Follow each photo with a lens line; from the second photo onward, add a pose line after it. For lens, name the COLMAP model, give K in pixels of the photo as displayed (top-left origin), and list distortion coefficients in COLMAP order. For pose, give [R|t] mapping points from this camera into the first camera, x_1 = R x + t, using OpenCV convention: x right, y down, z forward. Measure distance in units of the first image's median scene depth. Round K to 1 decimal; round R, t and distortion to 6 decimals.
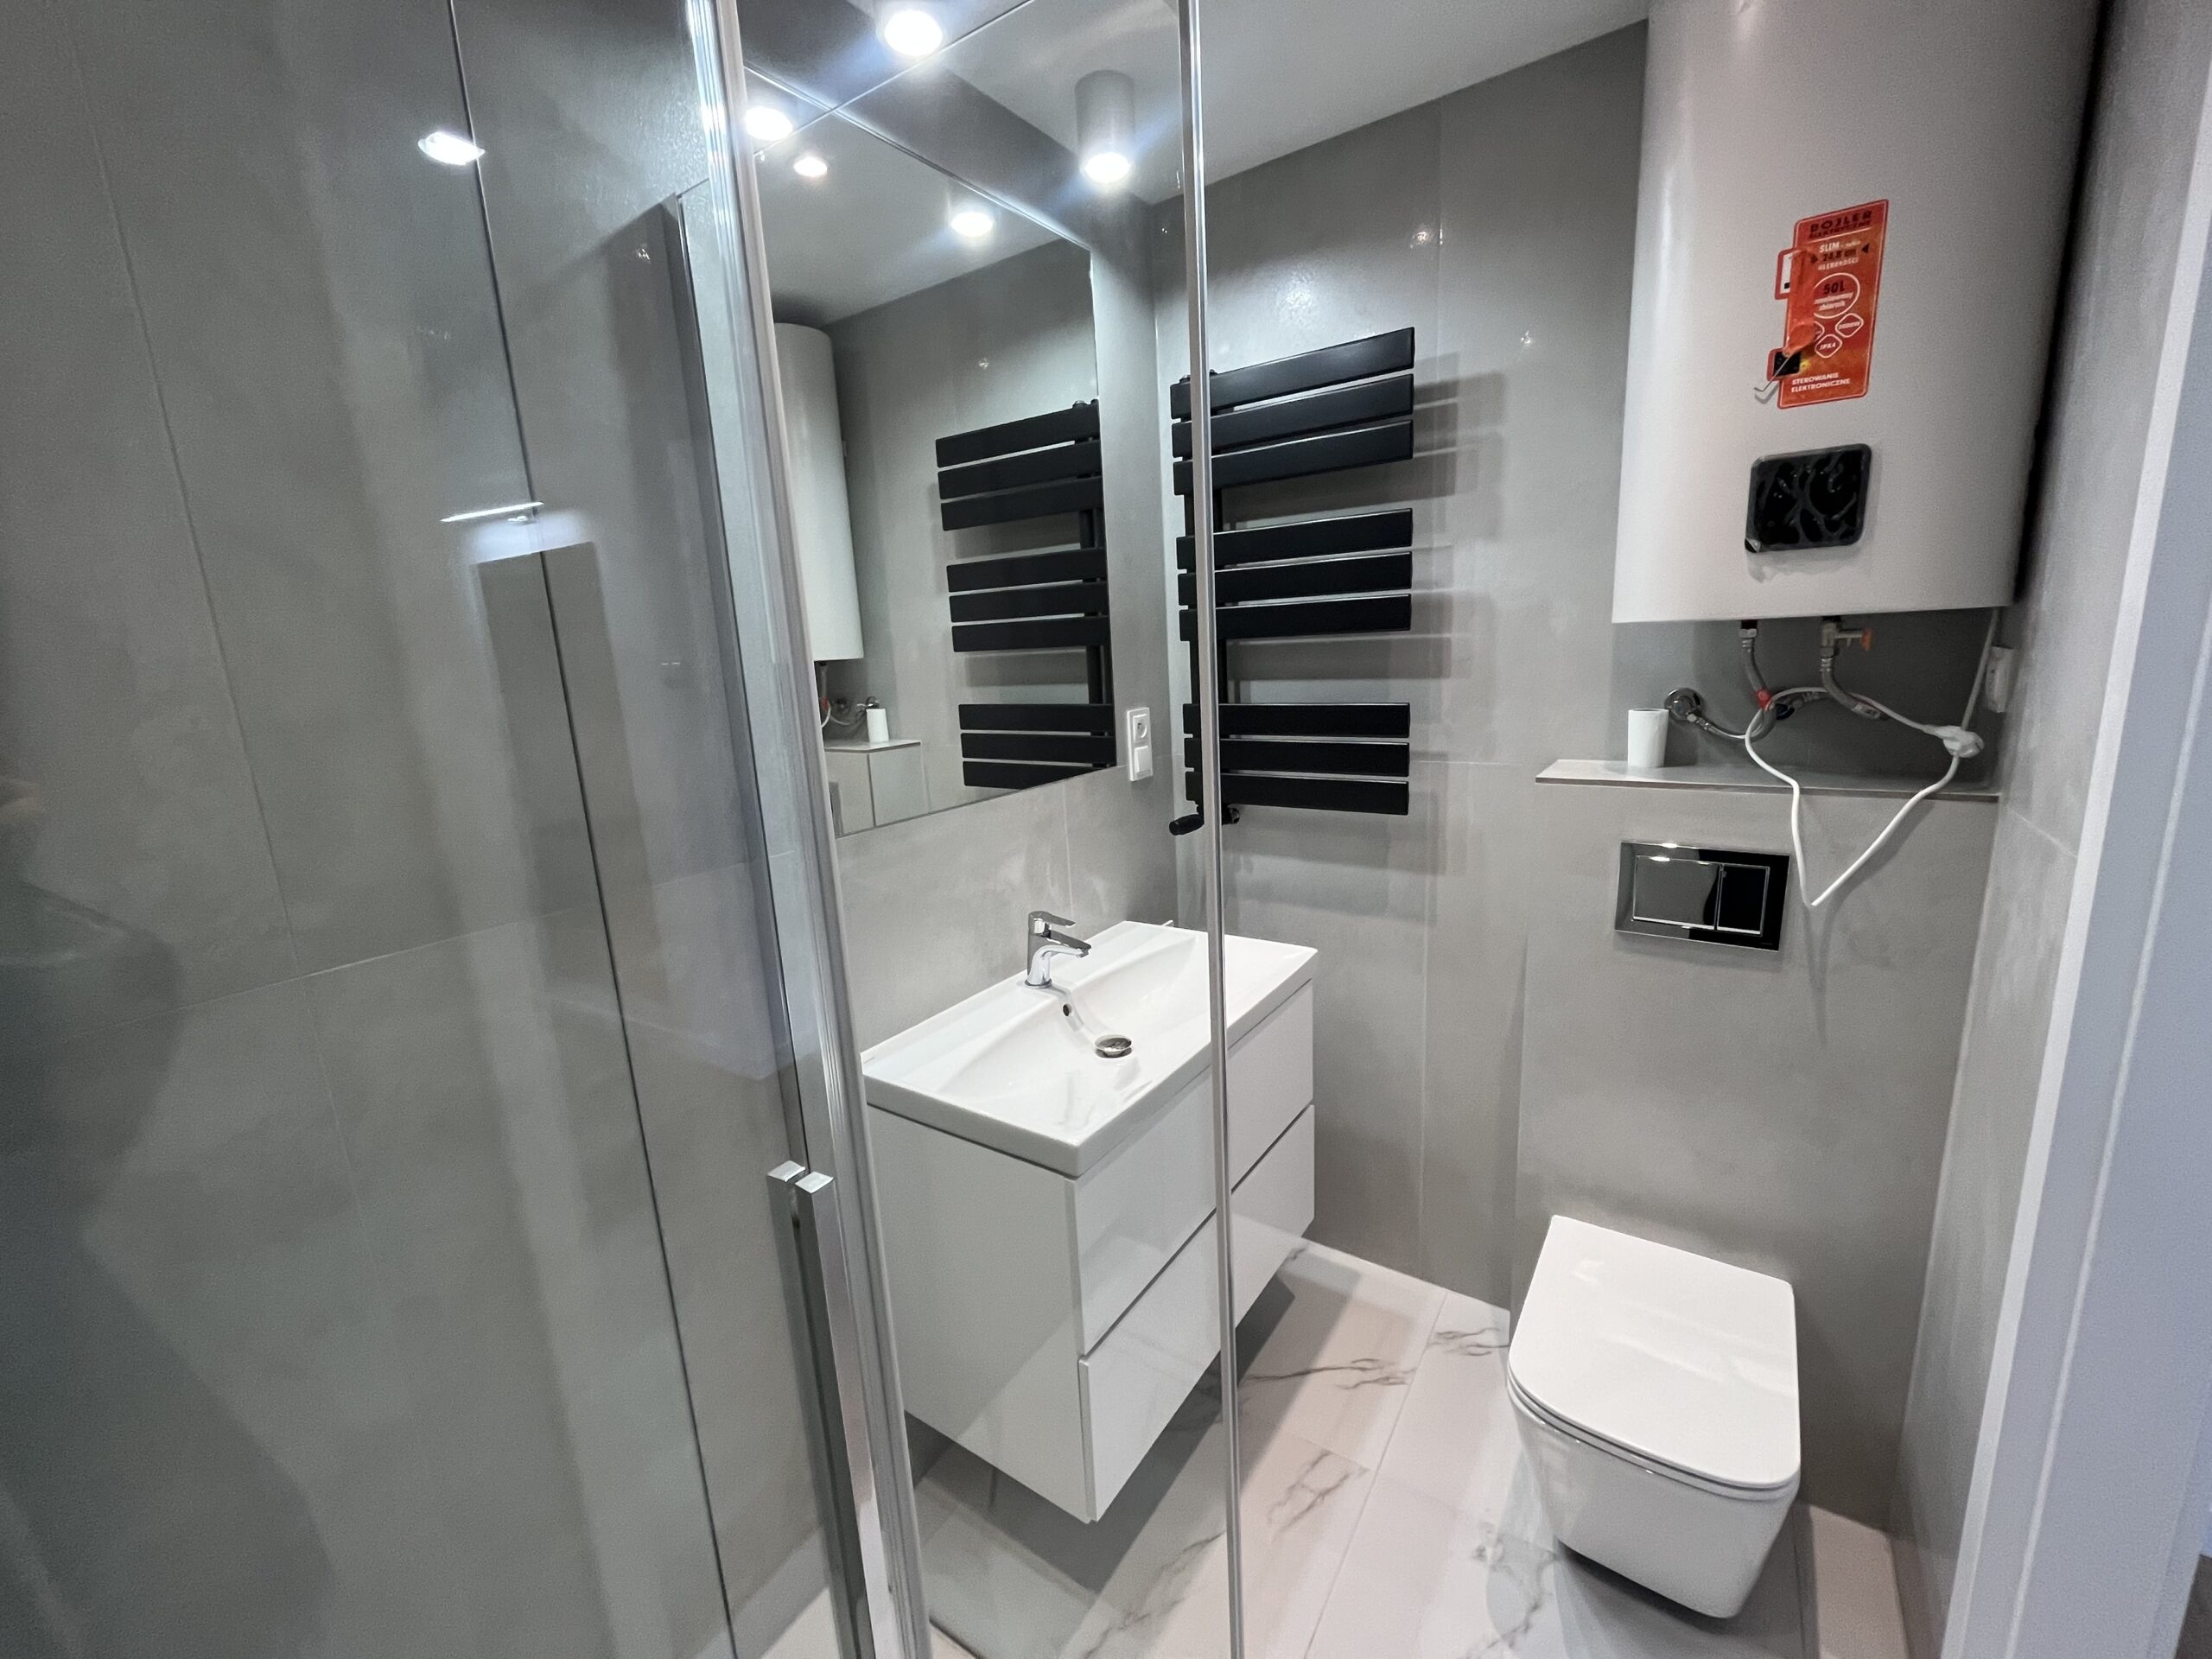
lens RADIAL K [[896.9, 0, 1106.5], [0, 896.9, 832.4], [0, 0, 1]] dist [-0.004846, 0.000536]
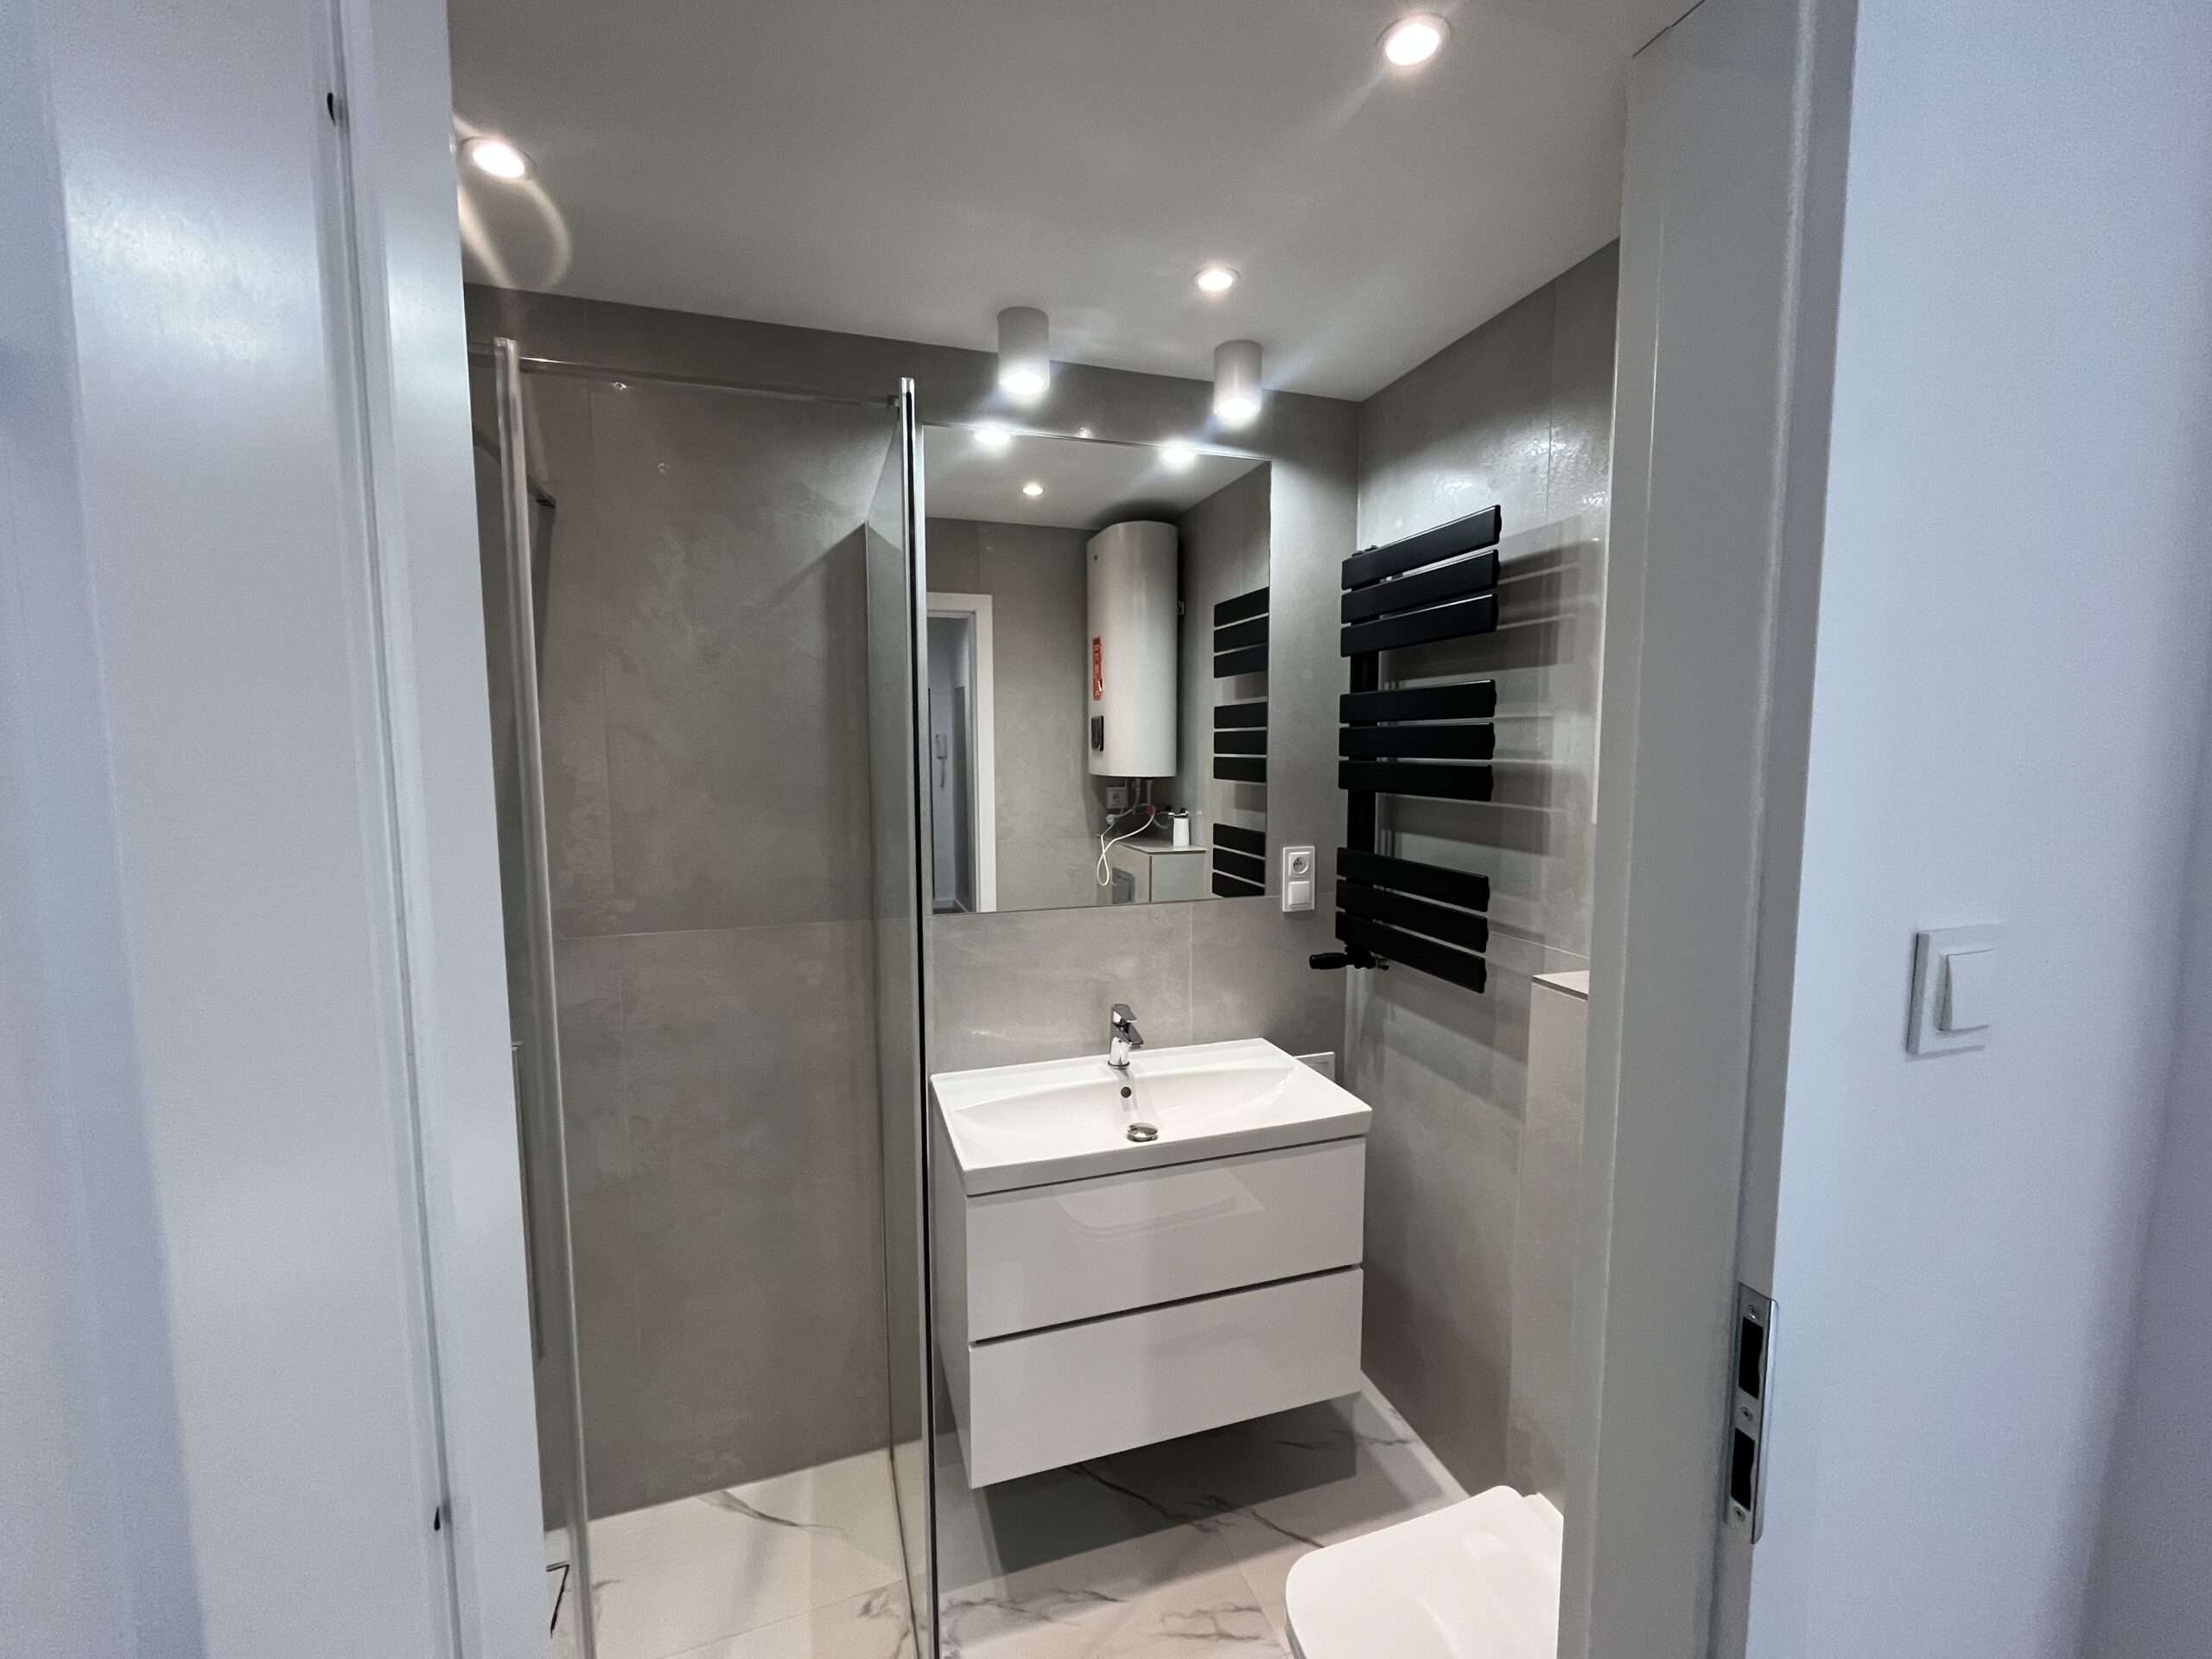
lens RADIAL K [[896.9, 0, 1106.5], [0, 896.9, 832.4], [0, 0, 1]] dist [-0.004846, 0.000536]
pose [[0.793517, 0.108224, -0.598848, 0.582111], [-0.165580, 0.985330, -0.041337, -0.083605], [0.585589, 0.131959, 0.799796, -0.006244]]
